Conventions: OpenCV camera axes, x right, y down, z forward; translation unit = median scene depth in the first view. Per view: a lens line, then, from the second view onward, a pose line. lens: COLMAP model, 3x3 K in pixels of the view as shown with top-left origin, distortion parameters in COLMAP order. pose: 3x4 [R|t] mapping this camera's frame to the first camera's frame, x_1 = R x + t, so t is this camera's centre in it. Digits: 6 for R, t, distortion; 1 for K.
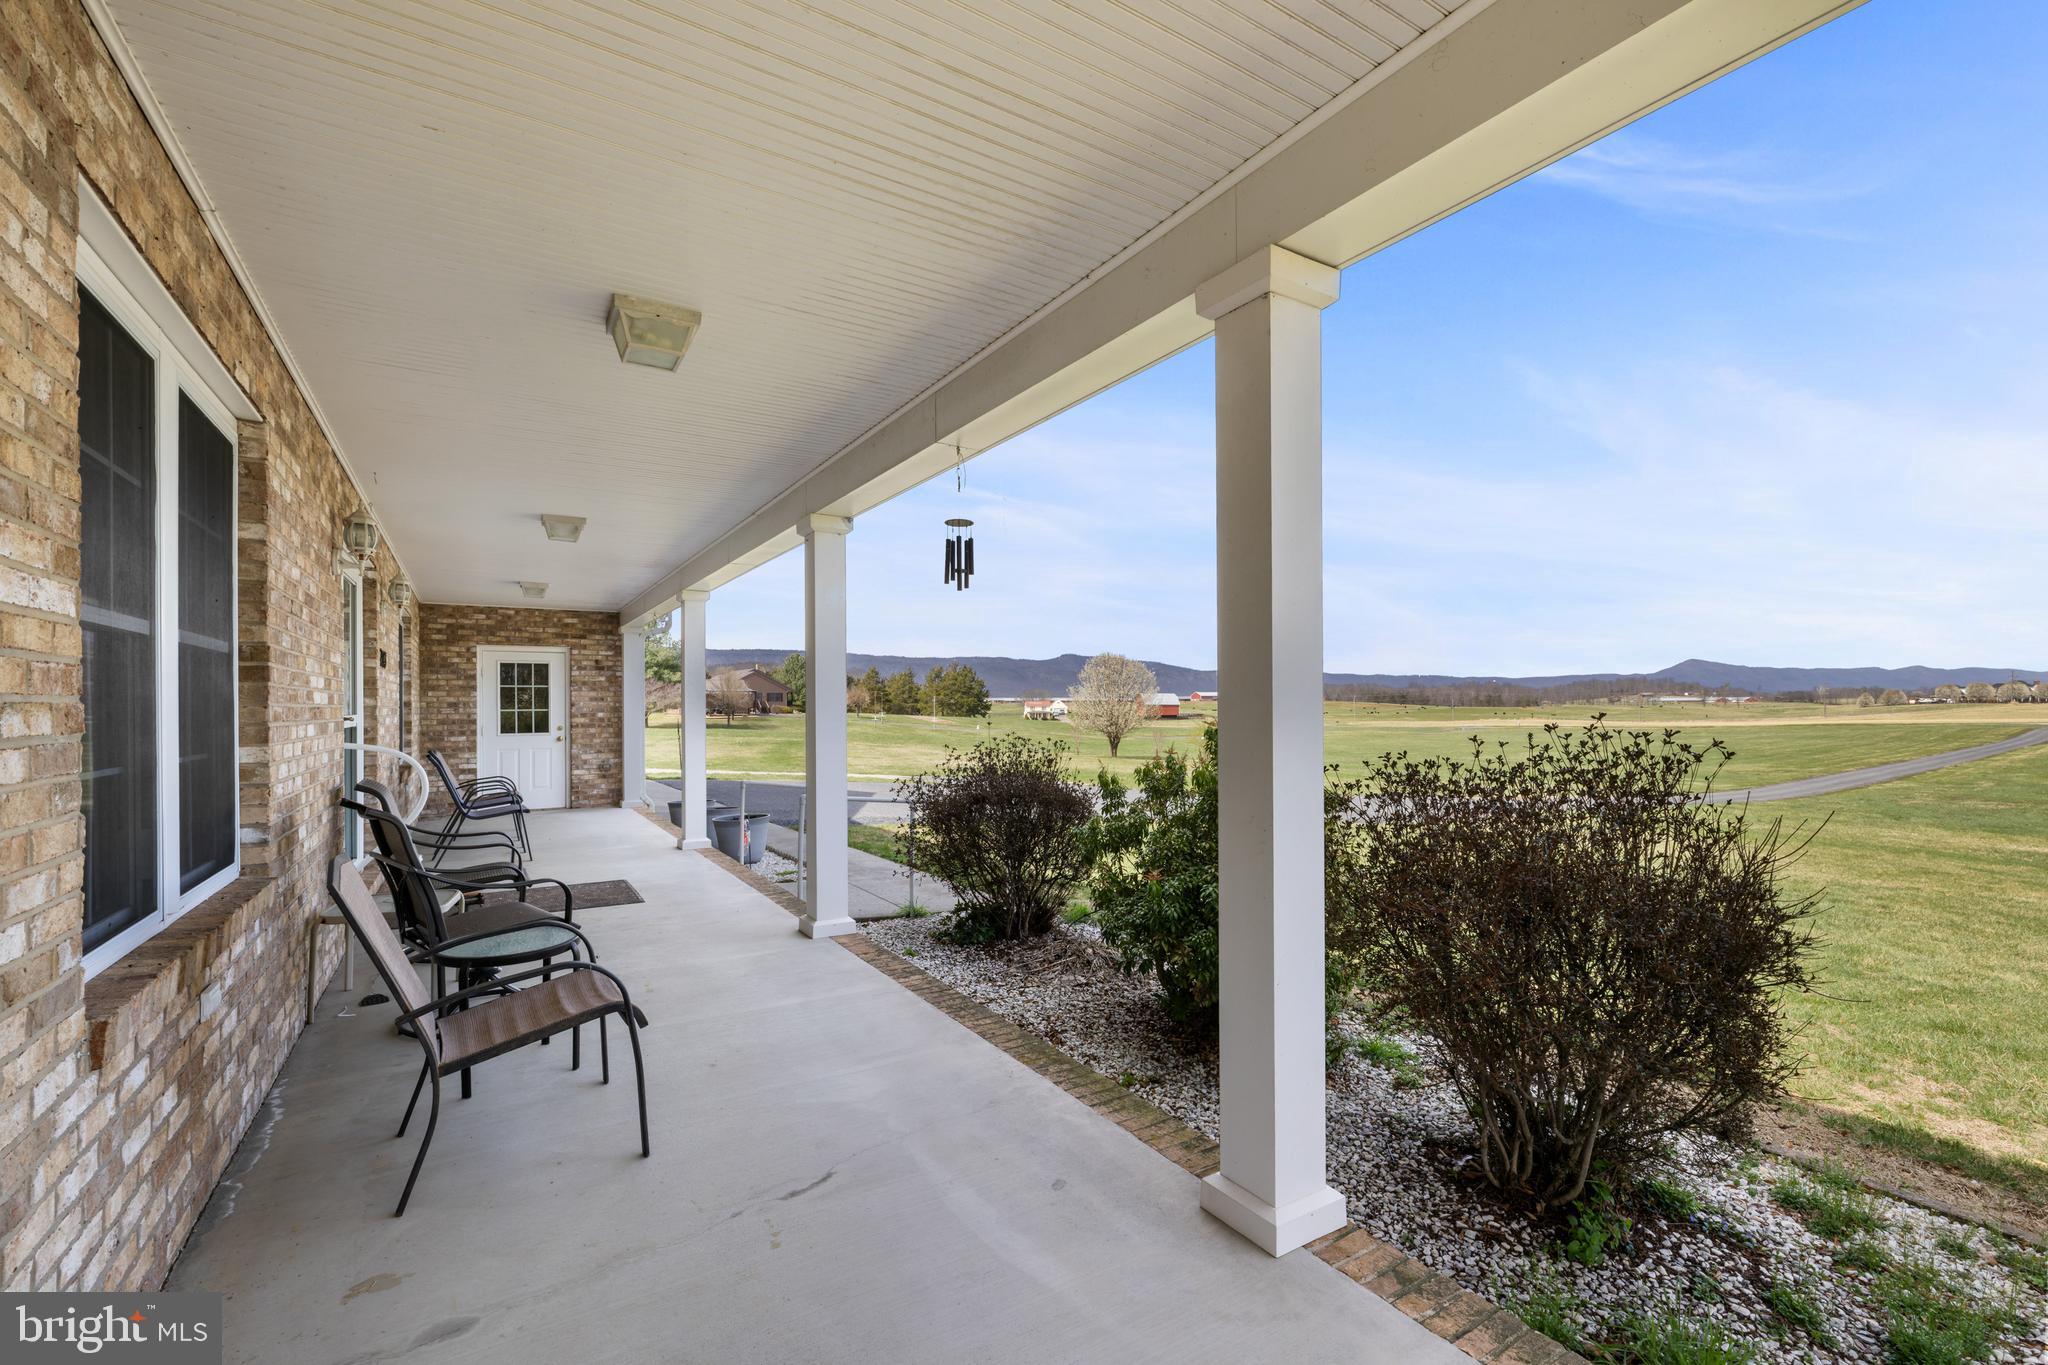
lens RADIAL K [[859.3, 0, 1023.5], [0, 859.3, 694.6], [0, 0, 1]] dist [-0.003683, 0.000933]
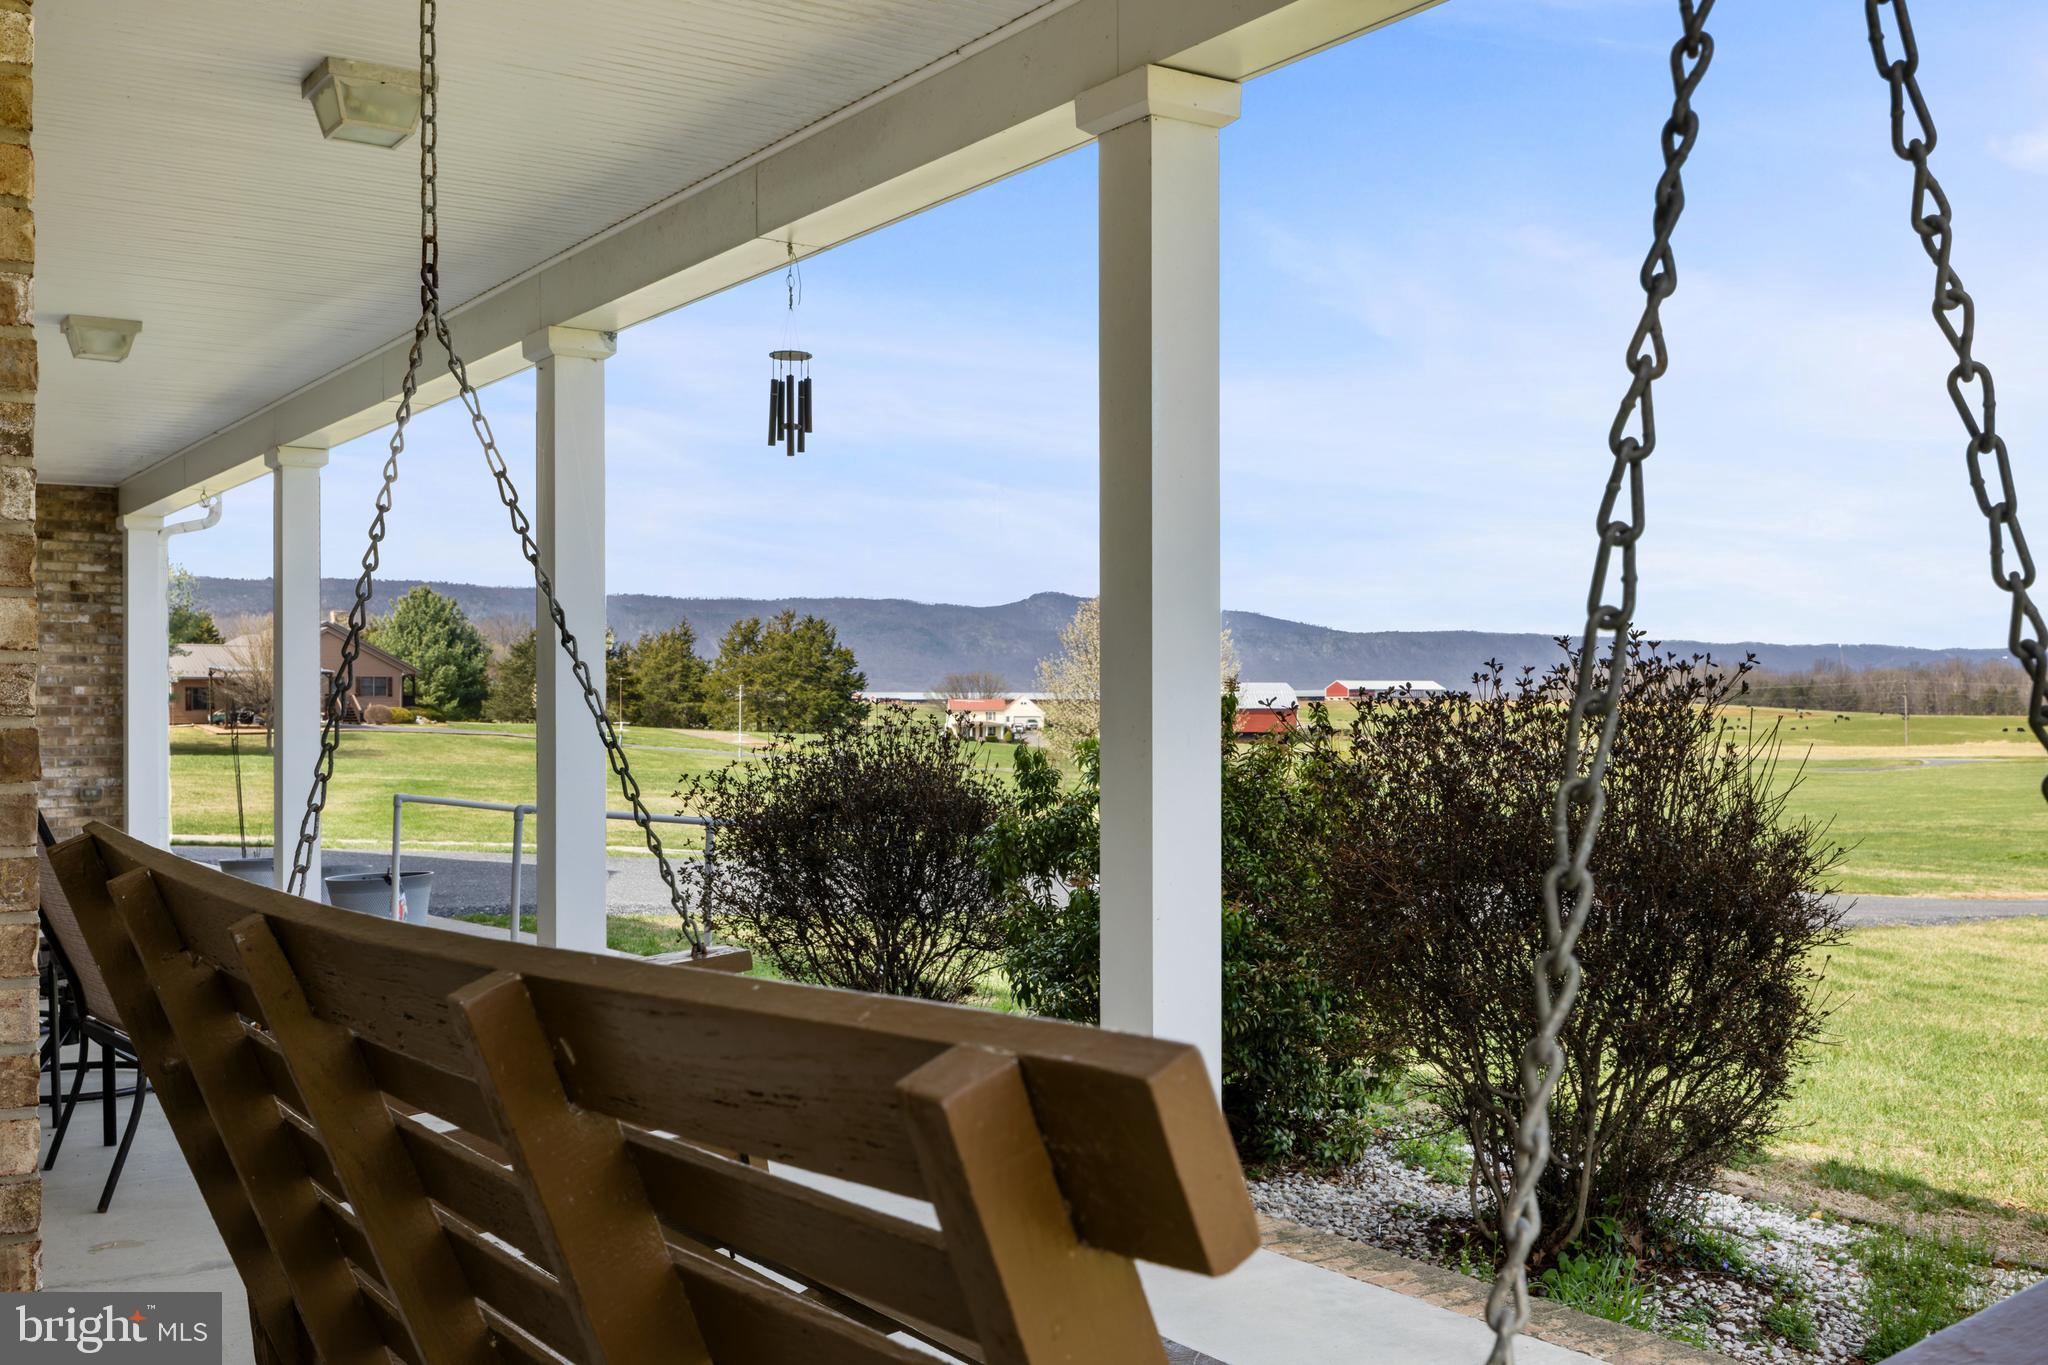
lens RADIAL K [[2008.1, 0, 1019.1], [0, 2008.1, 686.3], [0, 0, 1]] dist [-0.002839, 0.000000]
pose [[0.999375, 0.003362, 0.035193, 0.049756], [-0.003308, 0.999993, -0.001592, 0.062699], [-0.035199, 0.001475, 0.999379, -0.582893]]
